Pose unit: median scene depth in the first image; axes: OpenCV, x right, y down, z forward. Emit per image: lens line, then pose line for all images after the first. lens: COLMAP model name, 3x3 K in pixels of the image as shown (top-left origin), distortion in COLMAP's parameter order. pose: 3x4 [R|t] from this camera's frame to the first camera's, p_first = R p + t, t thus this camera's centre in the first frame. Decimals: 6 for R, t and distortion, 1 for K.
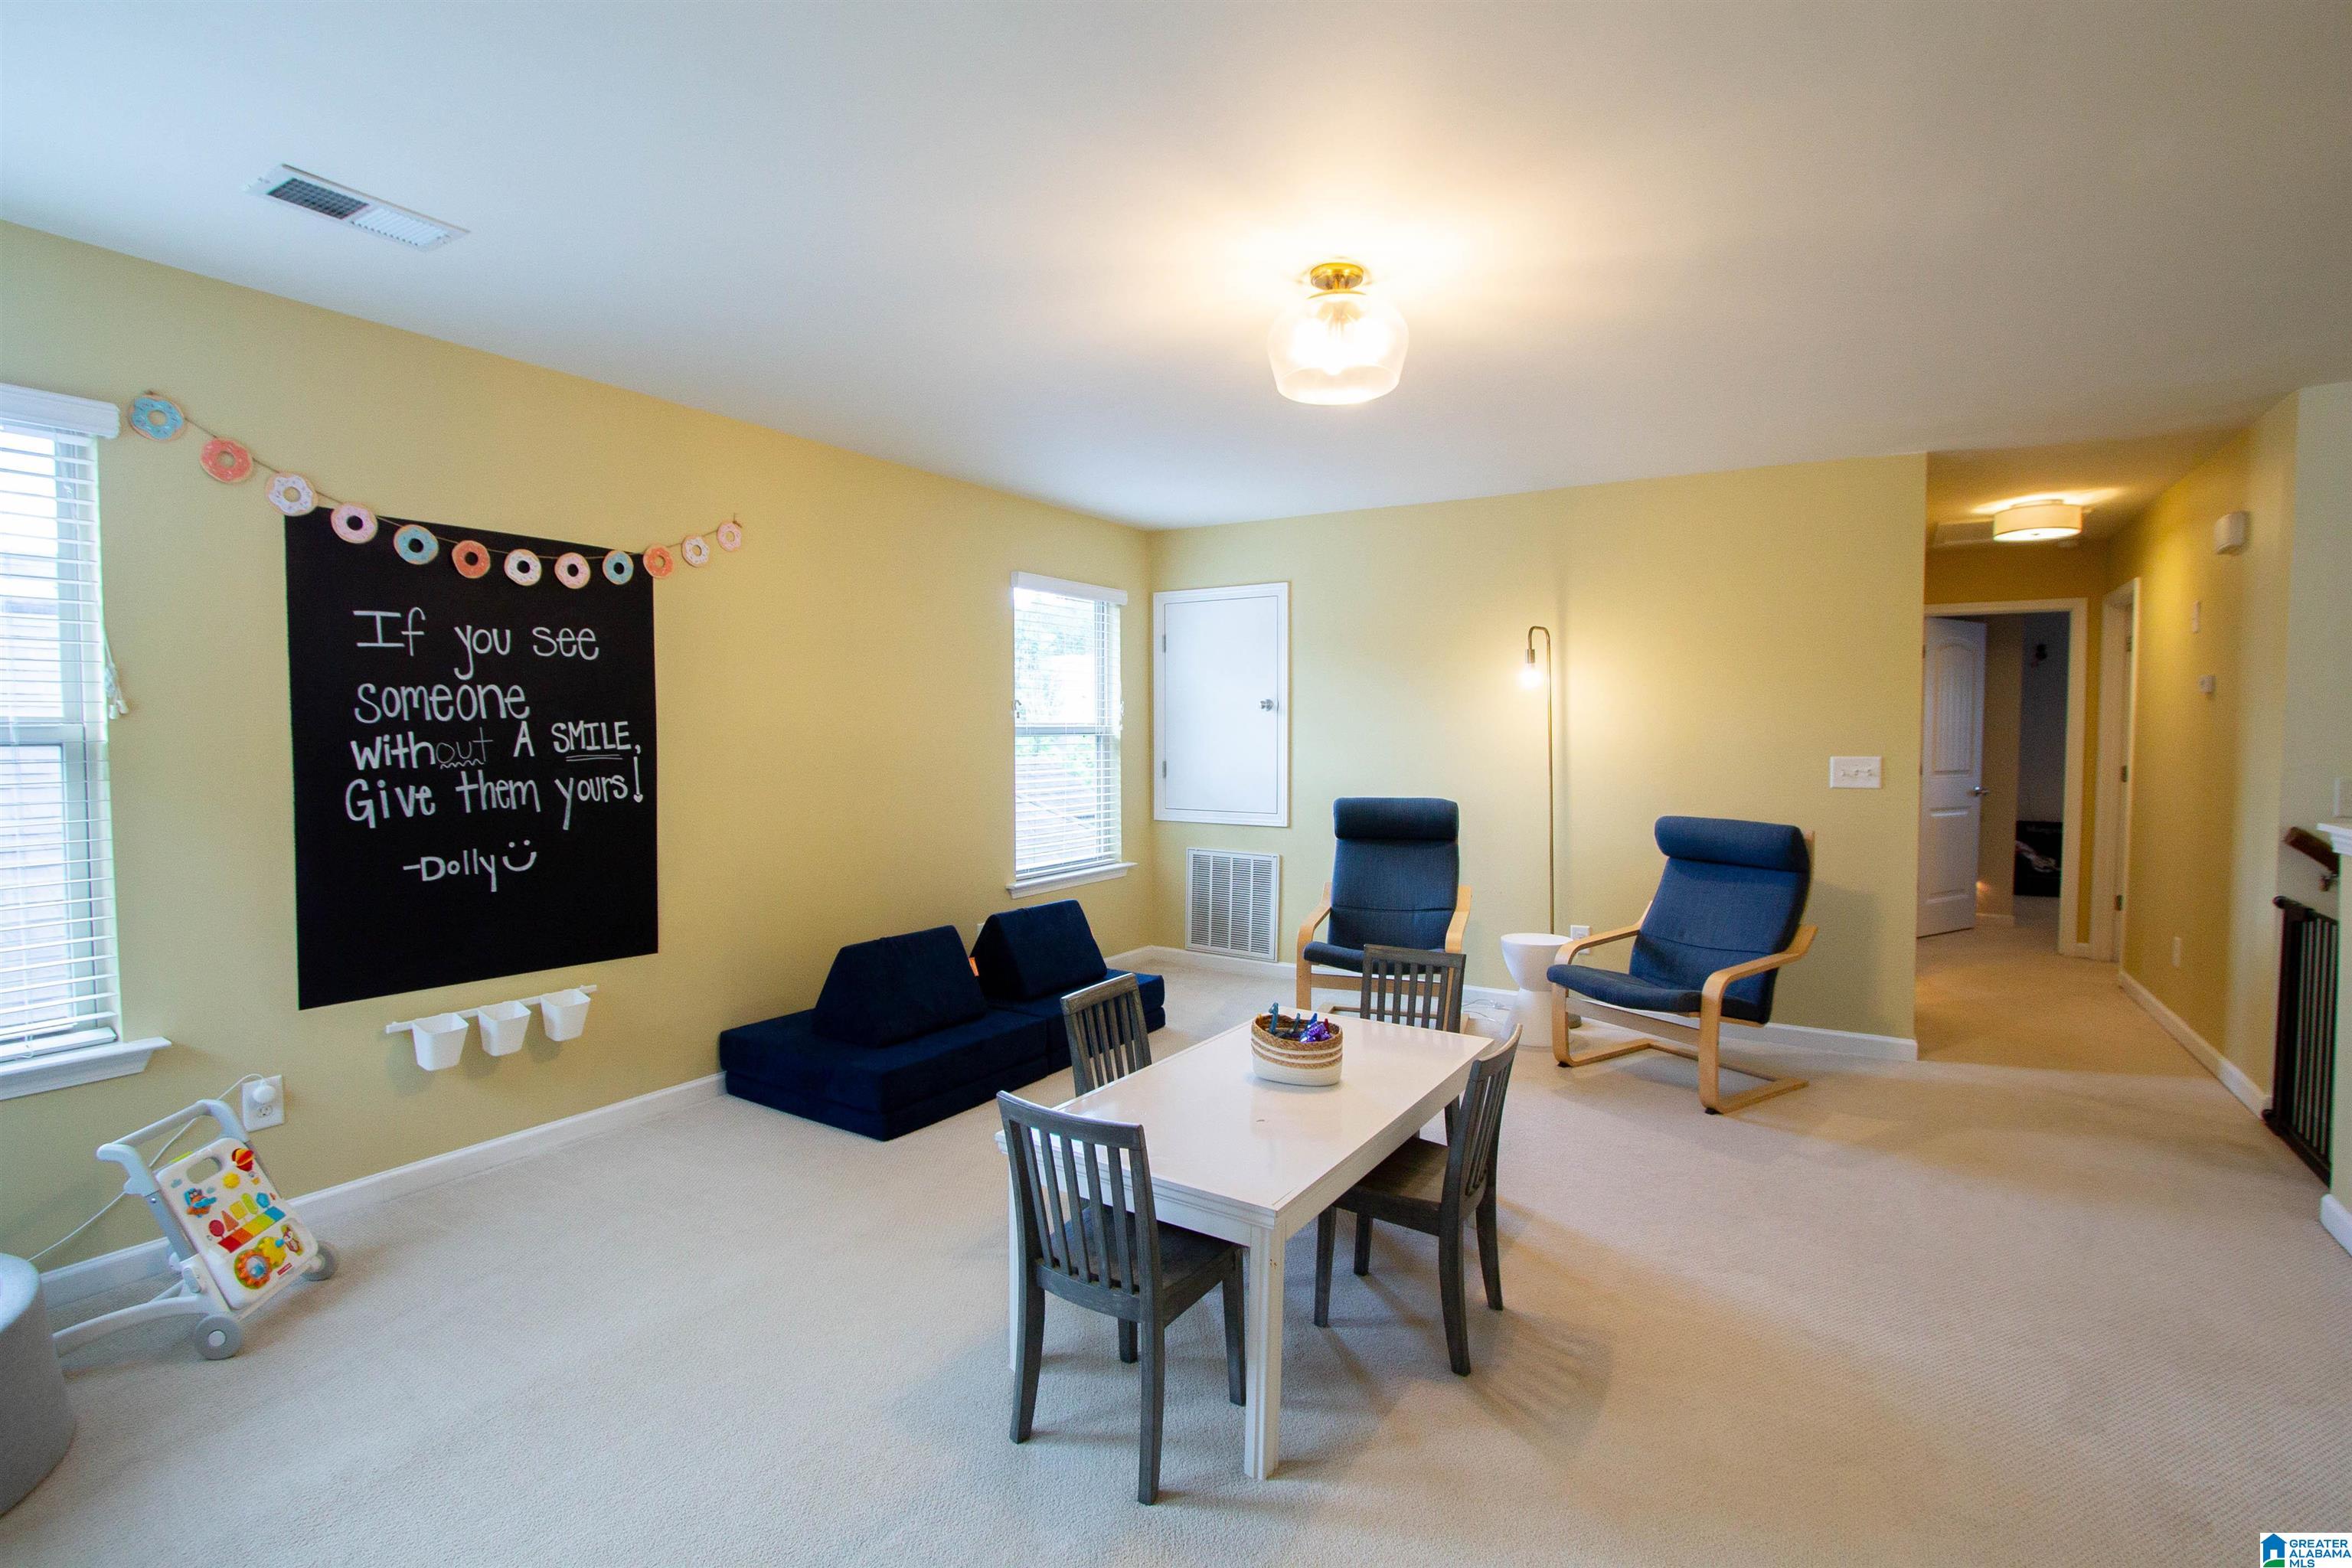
lens RADIAL K [[1097.1, 0, 1171.6], [0, 1097.1, 776.7], [0, 0, 1]] dist [-0.020089, 0.002058]
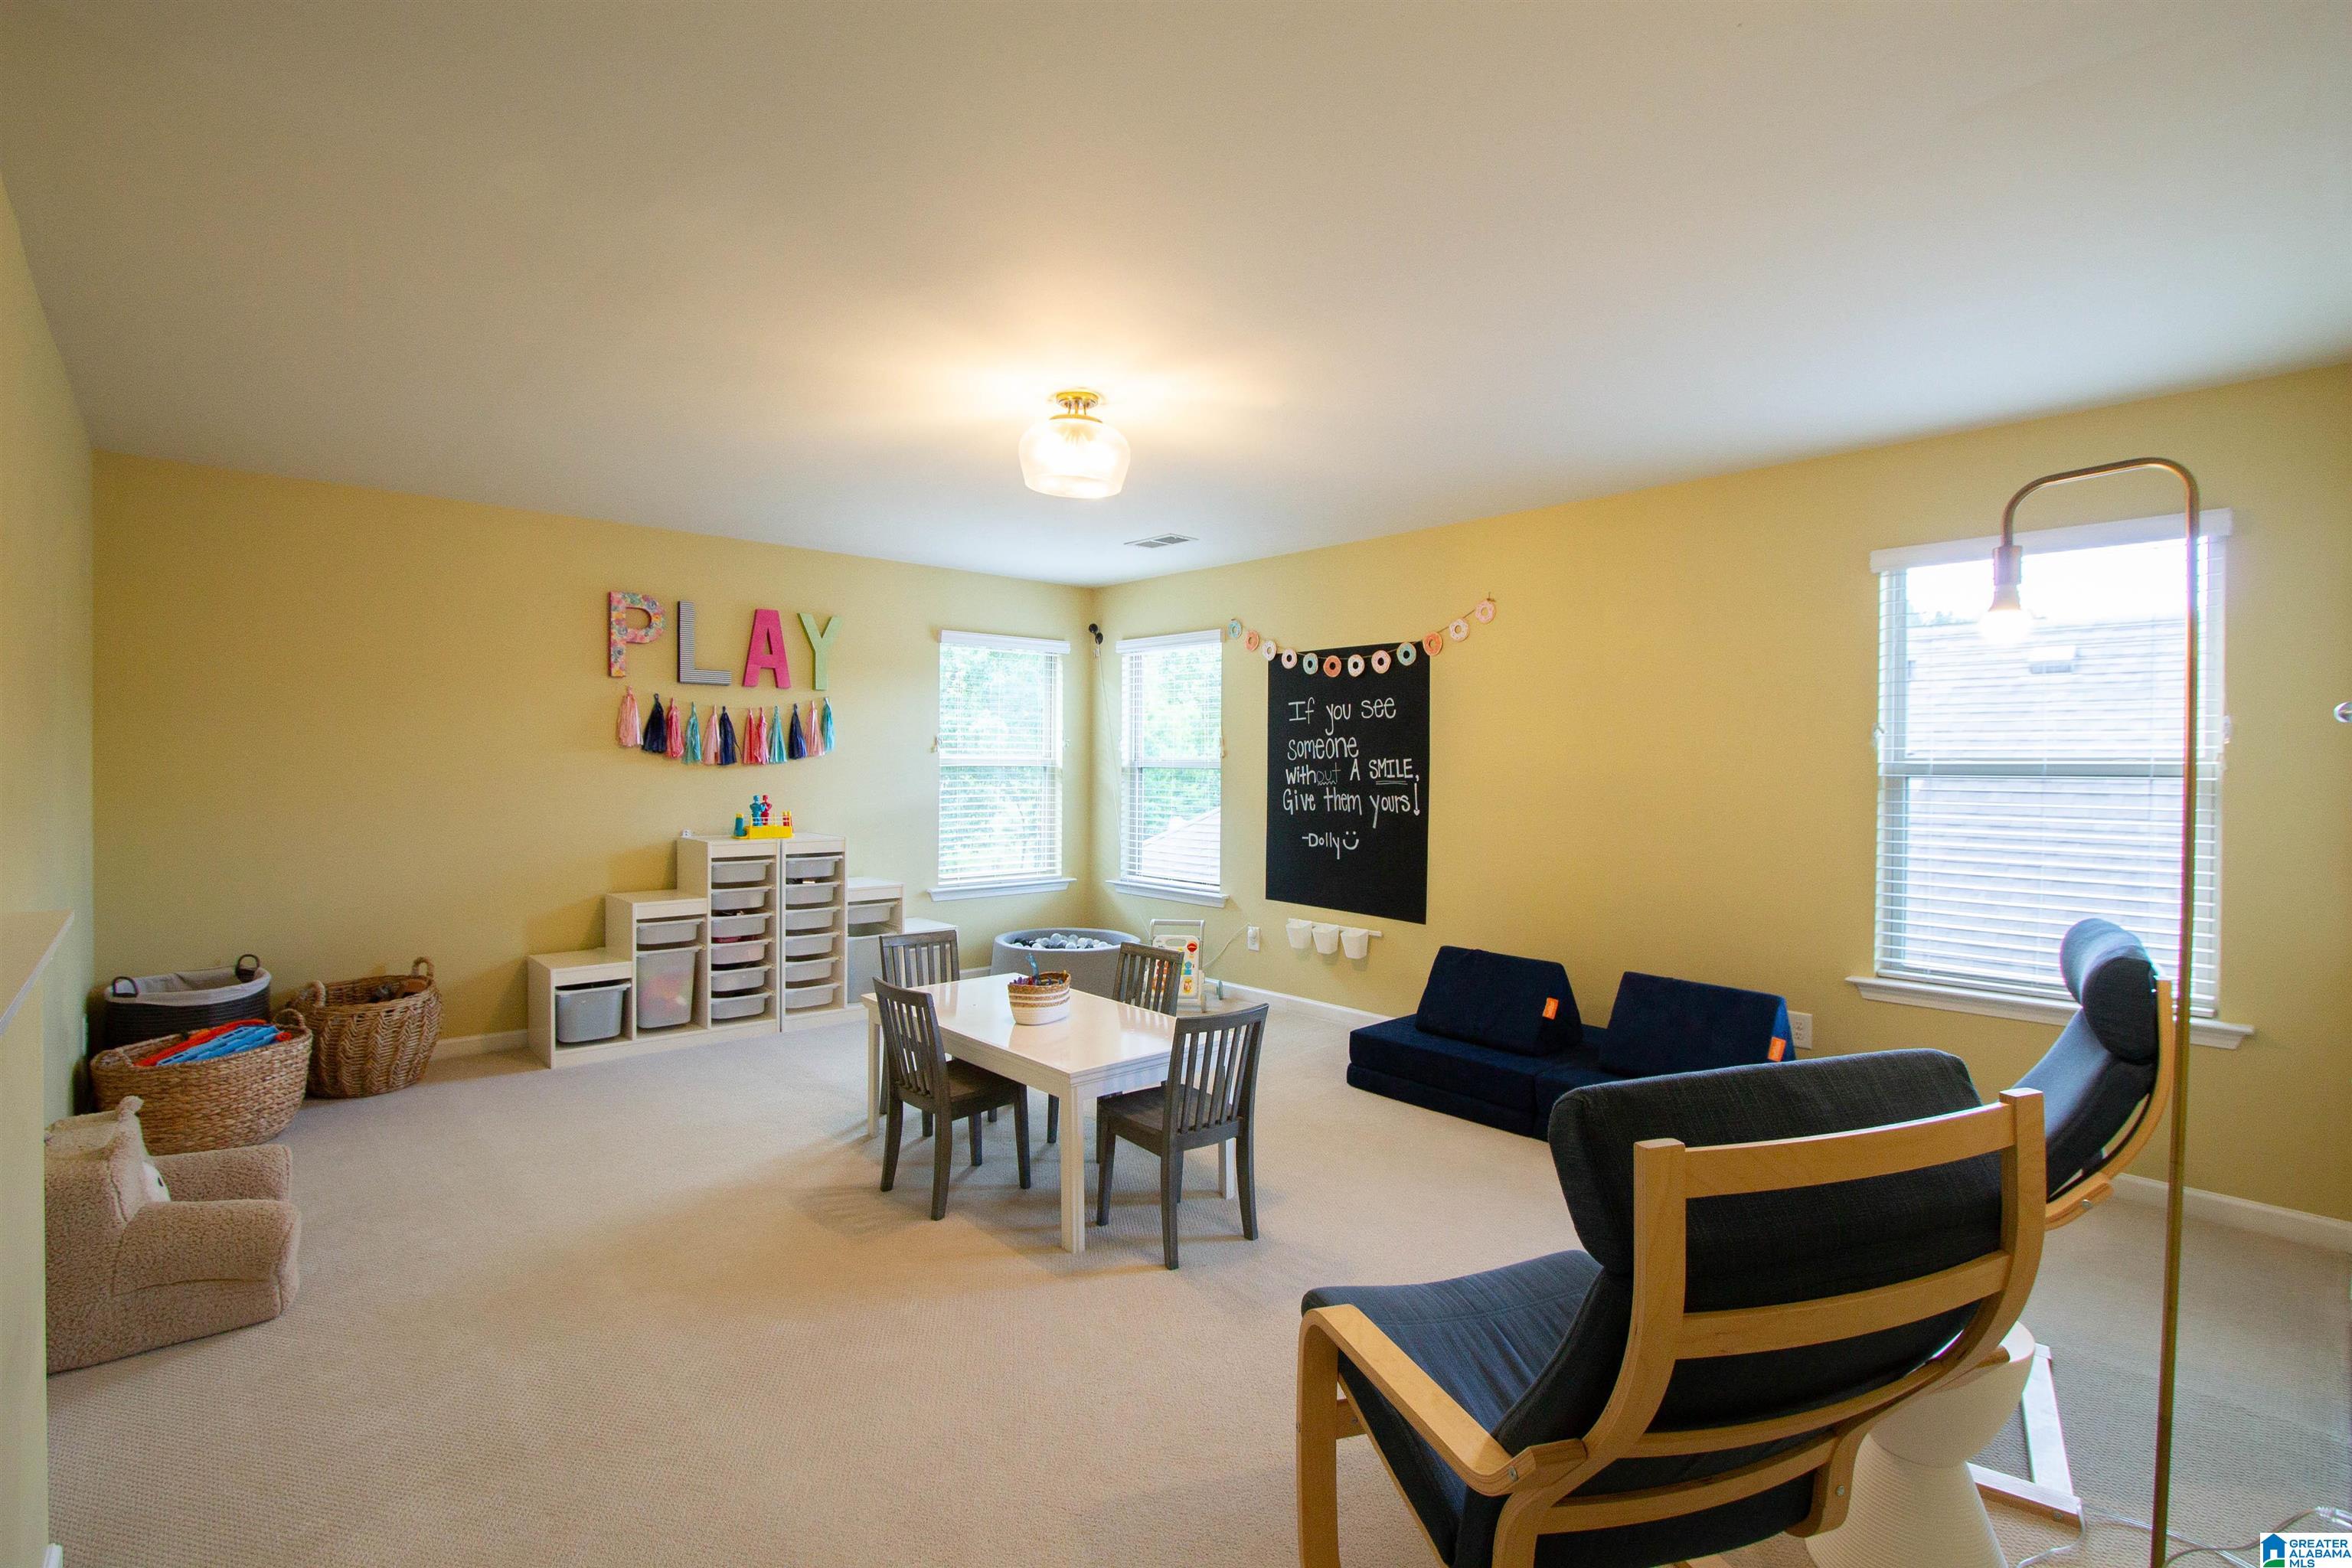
lens RADIAL K [[1097.1, 0, 1171.9], [0, 1097.1, 777.8], [0, 0, 1]] dist [-0.020089, 0.002058]
pose [[-0.259206, 0.015171, -0.965703, 1.090075], [-0.044282, 0.998638, 0.027574, -0.056490], [0.964806, 0.049911, -0.258181, 1.176815]]
